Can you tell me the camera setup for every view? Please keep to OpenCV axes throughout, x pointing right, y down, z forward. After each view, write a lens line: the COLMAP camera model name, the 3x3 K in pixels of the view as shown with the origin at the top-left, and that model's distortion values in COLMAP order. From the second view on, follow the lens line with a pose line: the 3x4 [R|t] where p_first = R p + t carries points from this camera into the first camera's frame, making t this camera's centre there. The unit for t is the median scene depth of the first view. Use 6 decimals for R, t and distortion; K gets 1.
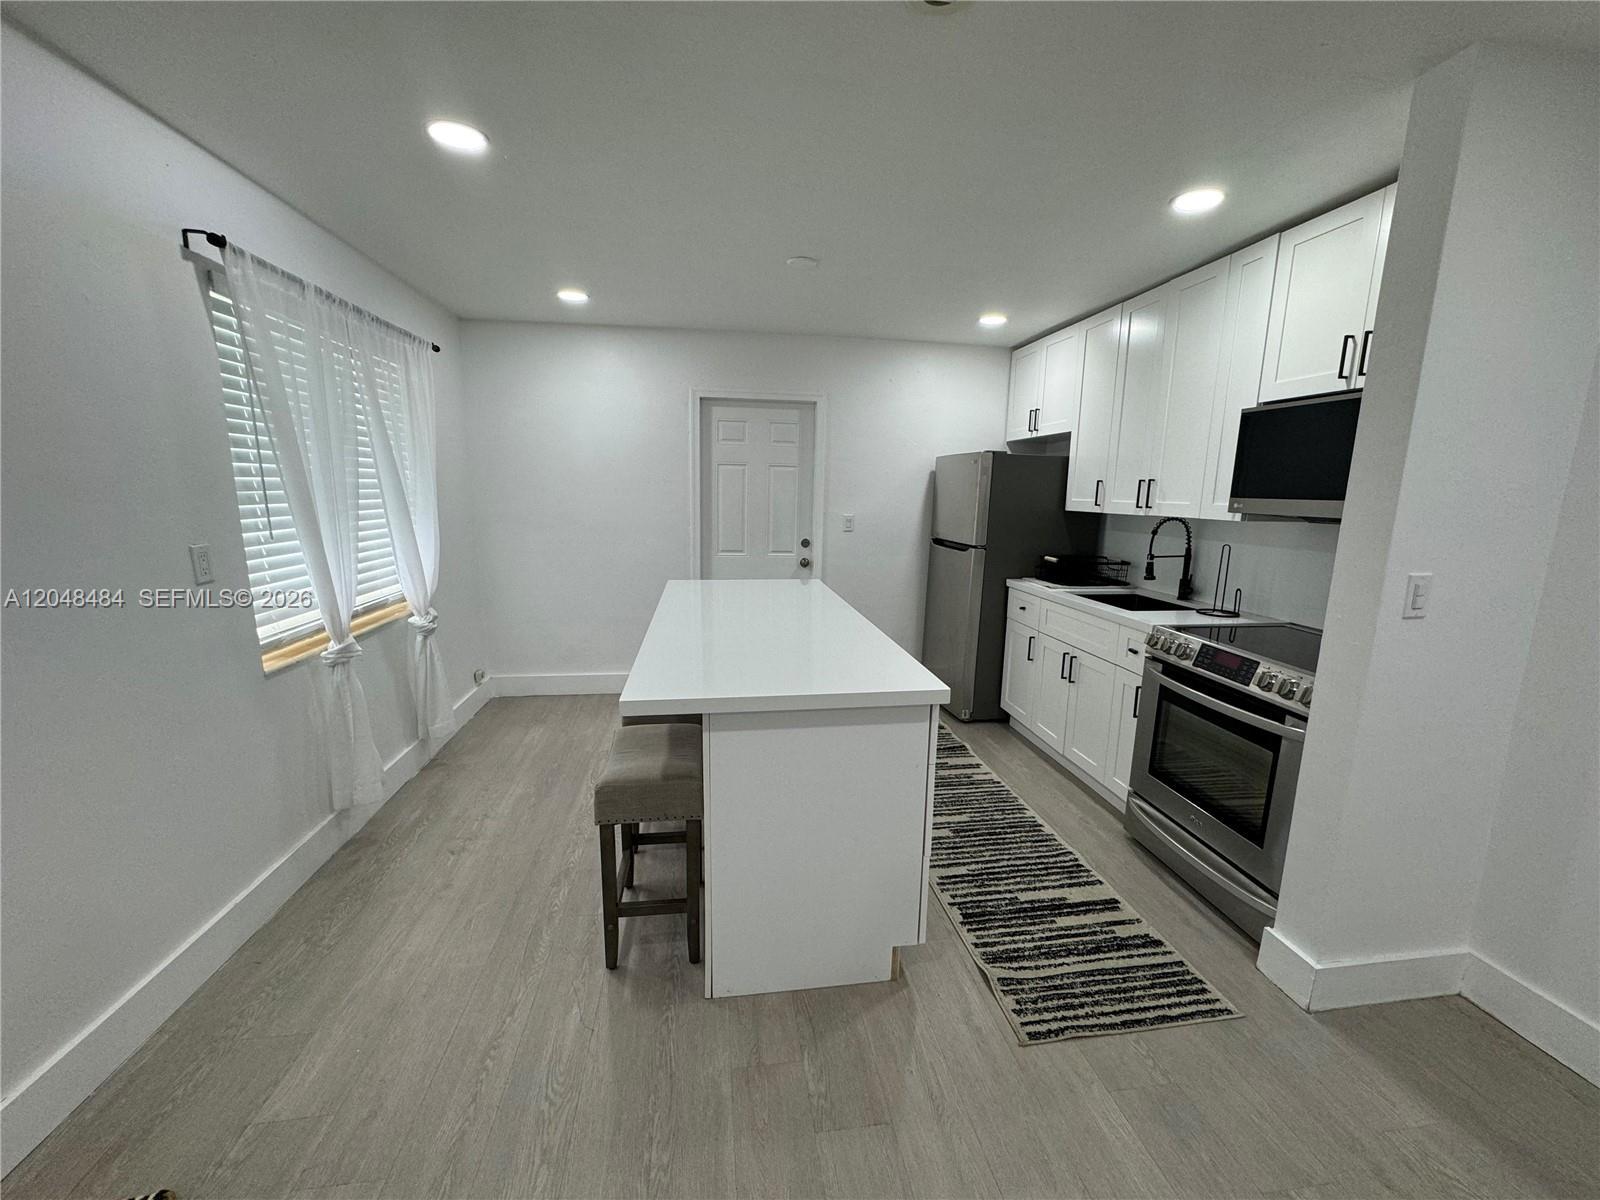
lens RADIAL K [[638.3, 0, 802.8], [0, 638.3, 607.7], [0, 0, 1]] dist [-0.014403, 0.000249]
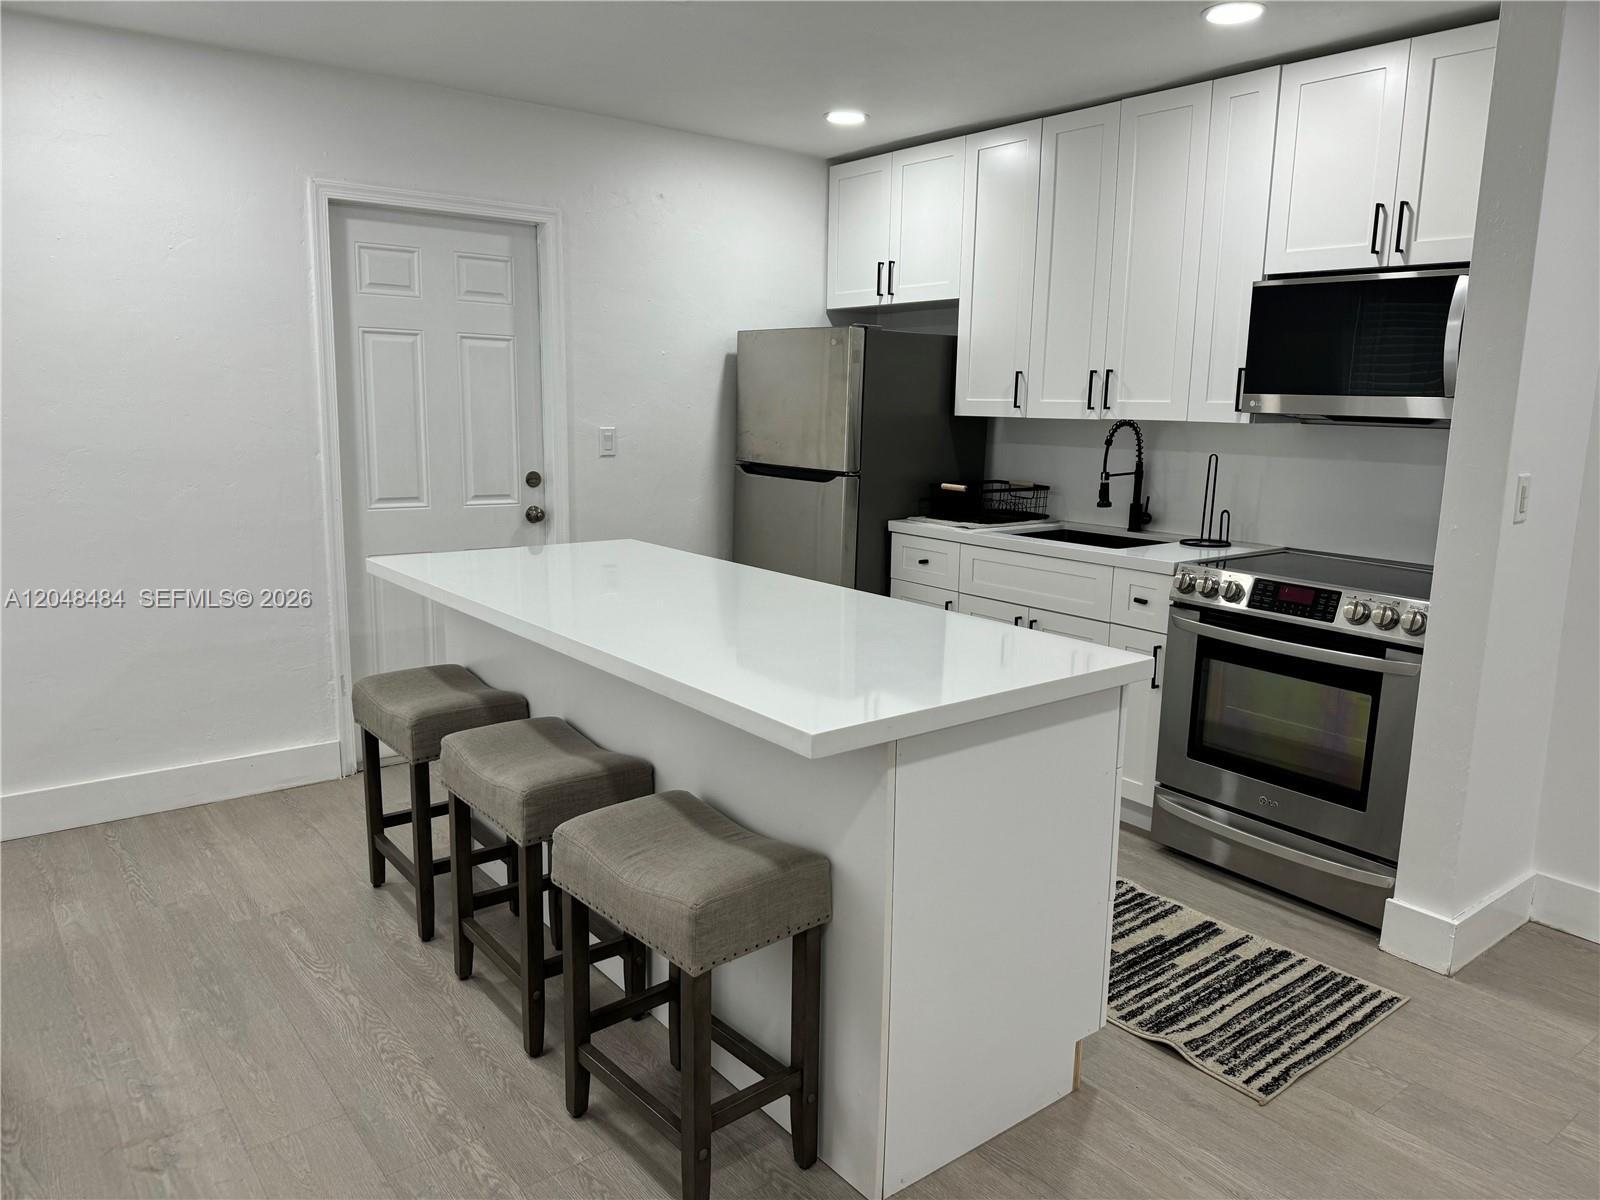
lens RADIAL K [[1117.9, 0, 833.6], [0, 1117.9, 606.9], [0, 0, 1]] dist [0.035445, -0.087385]
pose [[0.860817, -0.095365, 0.499900, -0.493200], [0.088682, 0.995366, 0.037174, -0.006569], [-0.501128, 0.012332, 0.865285, 0.049169]]
